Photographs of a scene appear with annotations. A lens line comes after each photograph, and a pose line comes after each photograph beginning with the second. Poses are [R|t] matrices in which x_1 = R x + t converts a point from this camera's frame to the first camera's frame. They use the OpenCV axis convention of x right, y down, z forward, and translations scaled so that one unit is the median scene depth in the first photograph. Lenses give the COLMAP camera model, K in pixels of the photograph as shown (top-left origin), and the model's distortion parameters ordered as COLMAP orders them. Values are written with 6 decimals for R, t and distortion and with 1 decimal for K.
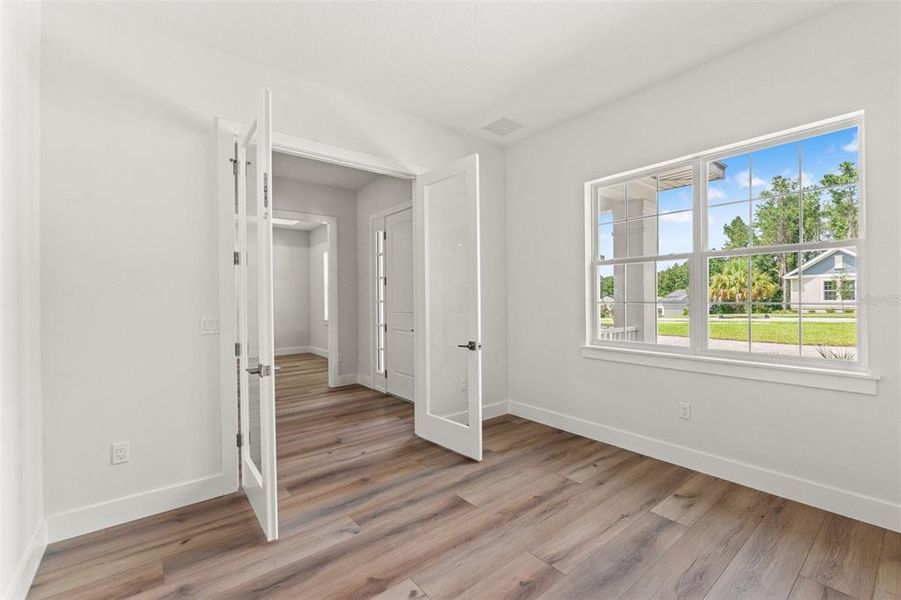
lens RADIAL K [[379.2, 0, 450.5], [0, 379.2, 300.0], [0, 0, 1]] dist [-0.014363, 0.000177]
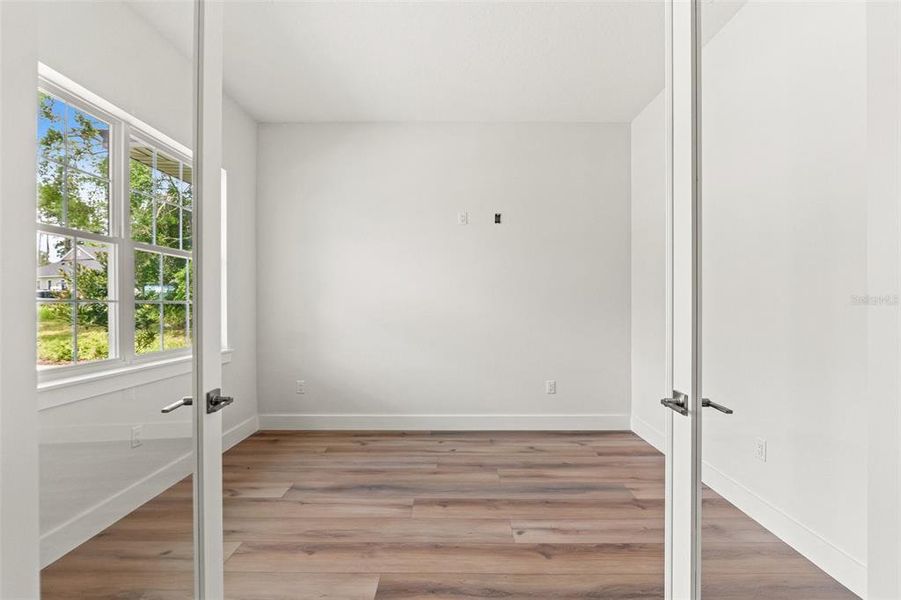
lens RADIAL K [[413.3, 0, 450.5], [0, 413.3, 300.0], [0, 0, 1]] dist [-0.004539, -0.000237]
pose [[-0.777429, 0.011624, 0.628863, -0.615455], [0.008568, 0.999932, -0.007890, 0.026427], [-0.628912, -0.000746, -0.777476, 1.739076]]
